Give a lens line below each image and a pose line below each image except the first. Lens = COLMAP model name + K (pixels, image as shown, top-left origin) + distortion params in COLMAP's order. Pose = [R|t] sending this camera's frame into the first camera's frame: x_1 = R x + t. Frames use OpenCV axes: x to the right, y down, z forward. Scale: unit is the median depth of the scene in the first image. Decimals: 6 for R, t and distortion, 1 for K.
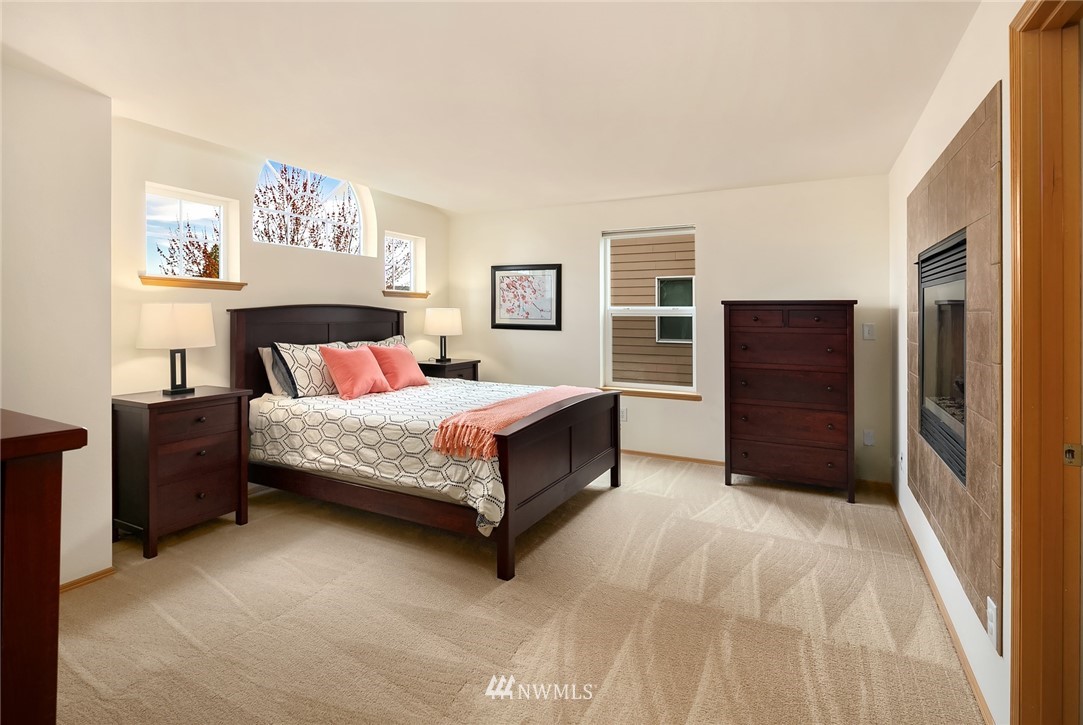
lens RADIAL K [[551.4, 0, 538.8], [0, 551.4, 307.5], [0, 0, 1]] dist [-0.001650, -0.000451]
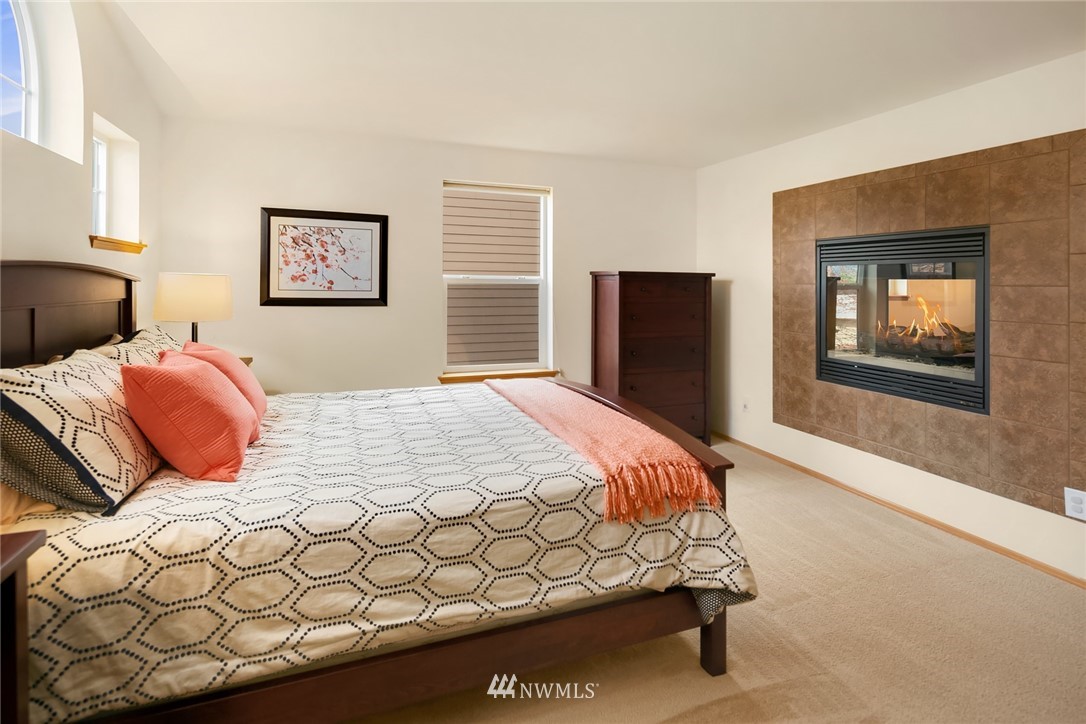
lens RADIAL K [[528.6, 0, 548.6], [0, 528.6, 280.7], [0, 0, 1]] dist [-0.003073, -0.002398]
pose [[0.649273, 0.005422, 0.760536, -0.515104], [-0.014326, 0.999884, 0.005102, 0.002133], [-0.760420, -0.014208, 0.649276, 0.541230]]
